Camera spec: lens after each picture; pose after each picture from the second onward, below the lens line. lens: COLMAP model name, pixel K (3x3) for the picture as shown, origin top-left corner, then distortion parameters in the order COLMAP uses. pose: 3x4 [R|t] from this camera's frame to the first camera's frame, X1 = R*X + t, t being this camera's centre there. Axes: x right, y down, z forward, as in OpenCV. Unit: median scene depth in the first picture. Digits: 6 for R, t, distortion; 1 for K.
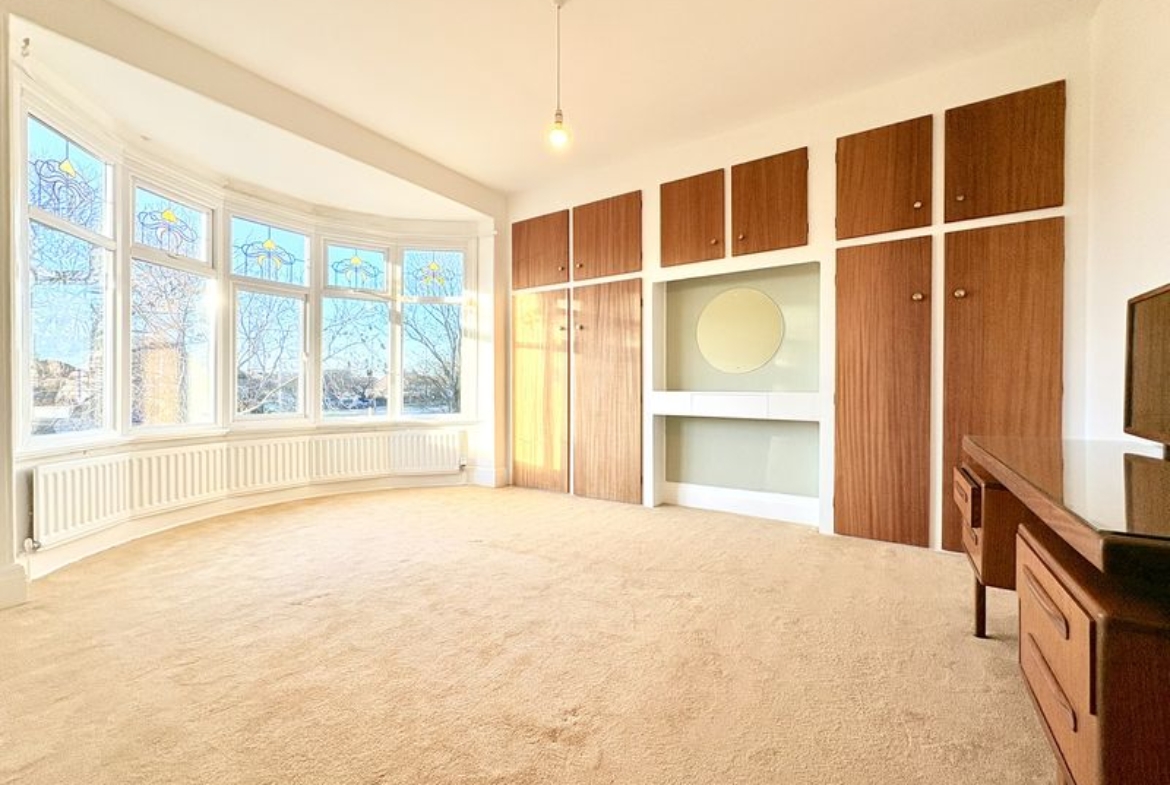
lens RADIAL K [[469.8, 0, 585.0], [0, 469.8, 392.5], [0, 0, 1]] dist [-0.013467, 0.000039]
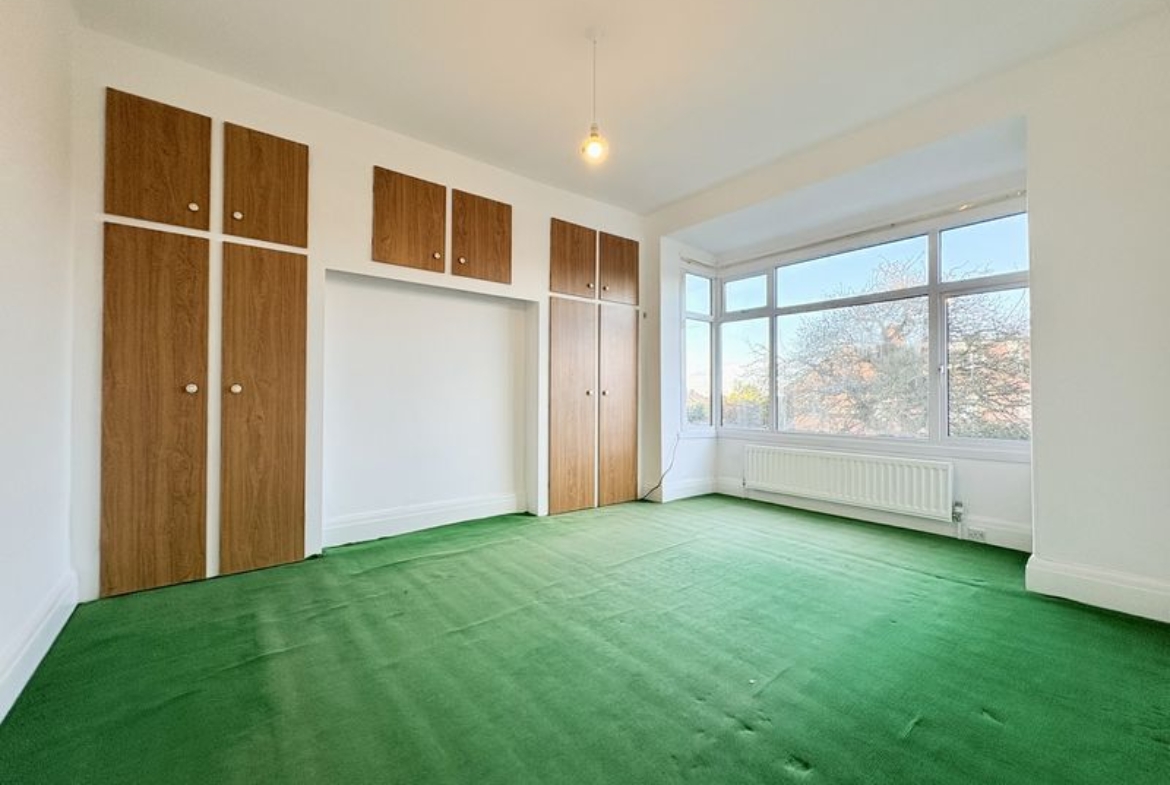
lens RADIAL K [[469.8, 0, 585.0], [0, 469.8, 392.5], [0, 0, 1]] dist [-0.013467, 0.000039]
pose [[0.291304, 0.014036, 0.956528, -0.595405], [0.007396, 0.999829, -0.016924, -0.008072], [-0.956602, 0.012005, 0.291151, 0.417366]]
